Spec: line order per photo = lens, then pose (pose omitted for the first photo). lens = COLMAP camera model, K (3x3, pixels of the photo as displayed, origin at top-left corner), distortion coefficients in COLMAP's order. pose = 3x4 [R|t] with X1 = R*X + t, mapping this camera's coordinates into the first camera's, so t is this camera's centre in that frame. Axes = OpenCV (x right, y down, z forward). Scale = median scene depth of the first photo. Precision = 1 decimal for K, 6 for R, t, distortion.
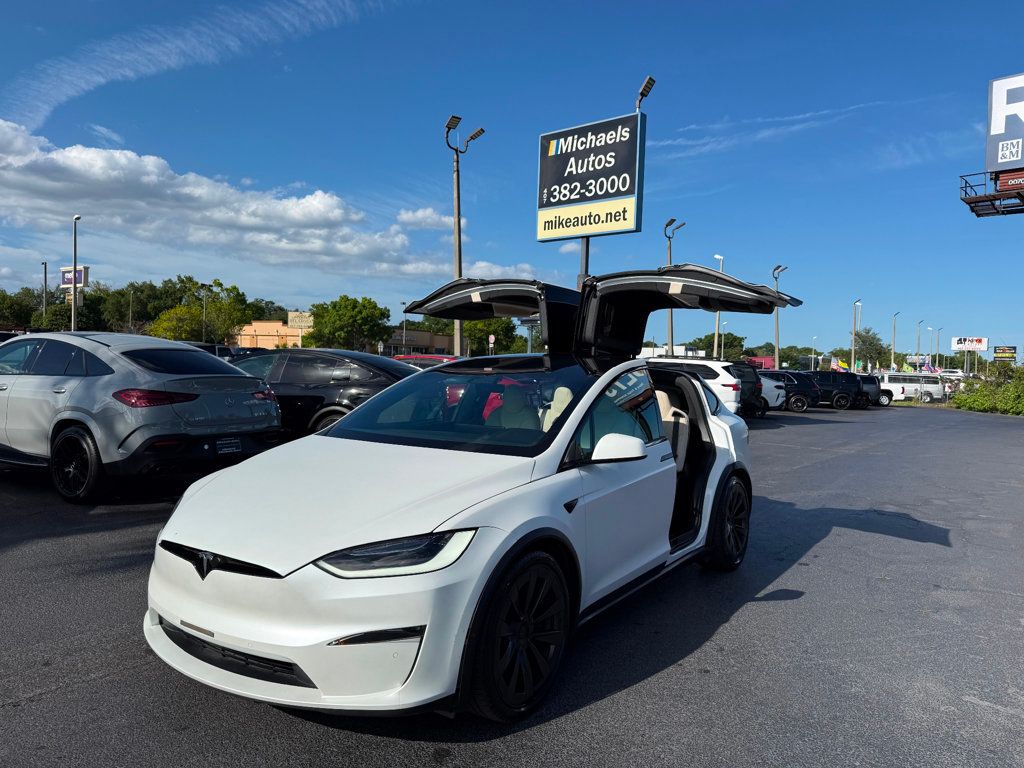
lens RADIAL K [[731.9, 0, 517.4], [0, 731.9, 383.7], [0, 0, 1]] dist [0.011648, -0.018989]
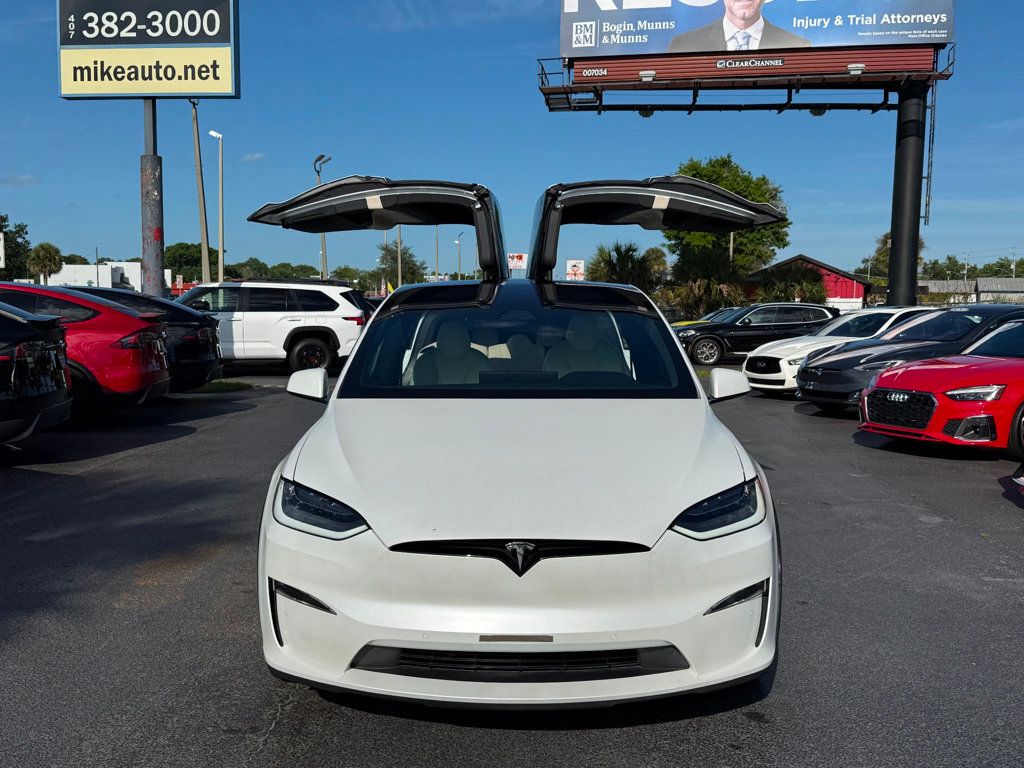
lens RADIAL K [[1054.0, 0, 536.5], [0, 1054.0, 377.4], [0, 0, 1]] dist [0.013974, 0.000000]
pose [[0.812985, -0.062595, 0.578911, -0.191620], [0.029643, 0.997365, 0.066211, -0.003053], [-0.581530, -0.036668, 0.812698, 0.016711]]
